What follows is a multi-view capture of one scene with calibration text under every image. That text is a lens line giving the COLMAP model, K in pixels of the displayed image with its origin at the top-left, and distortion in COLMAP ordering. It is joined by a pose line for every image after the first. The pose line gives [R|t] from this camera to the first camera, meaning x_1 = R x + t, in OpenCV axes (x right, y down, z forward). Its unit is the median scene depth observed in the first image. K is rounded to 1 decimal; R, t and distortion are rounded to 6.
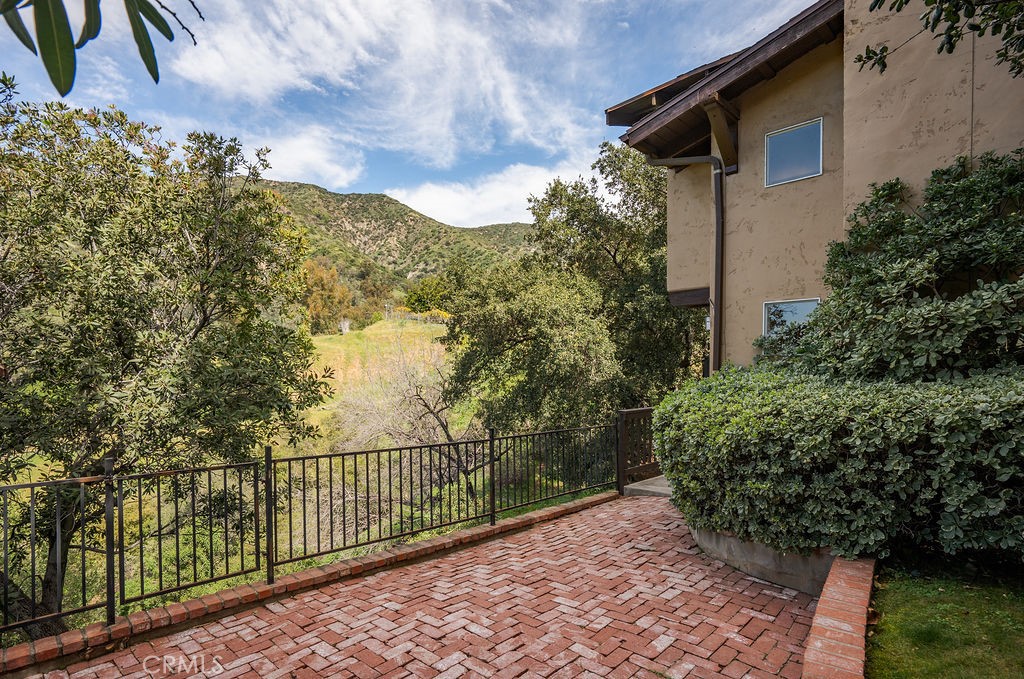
lens RADIAL K [[528.7, 0, 511.1], [0, 528.7, 383.0], [0, 0, 1]] dist [-0.028362, 0.000682]
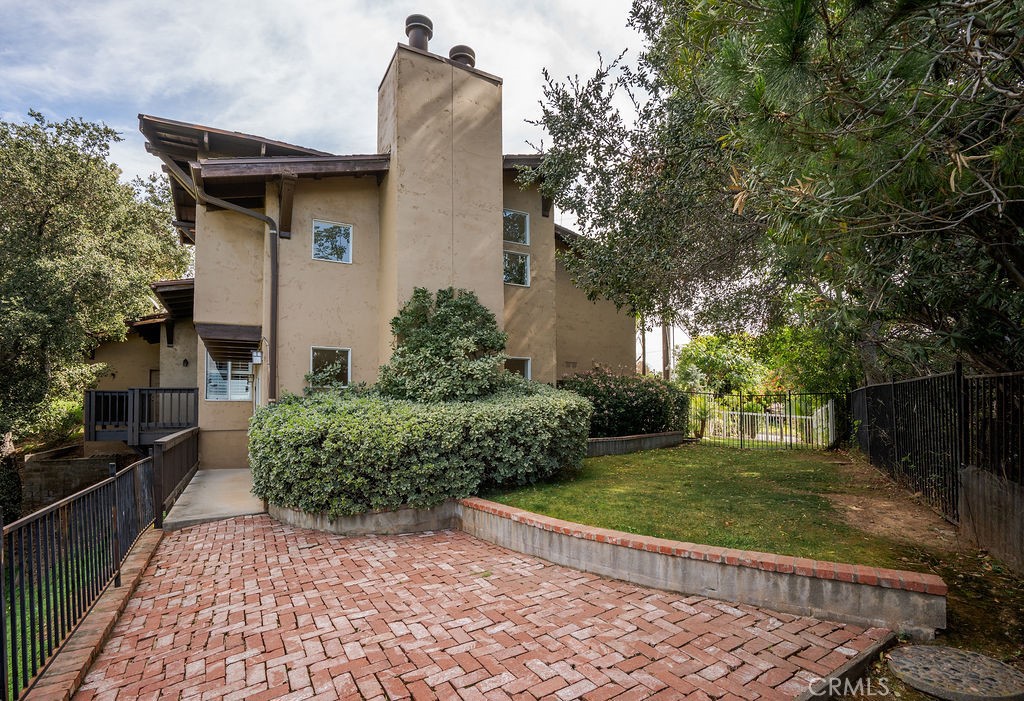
lens RADIAL K [[482.4, 0, 508.2], [0, 482.4, 394.3], [0, 0, 1]] dist [-0.002322, 0.000301]
pose [[0.278261, 0.027771, 0.960104, -0.723151], [0.029509, 0.998863, -0.037445, 0.032294], [-0.960052, 0.038751, 0.277125, 0.286830]]
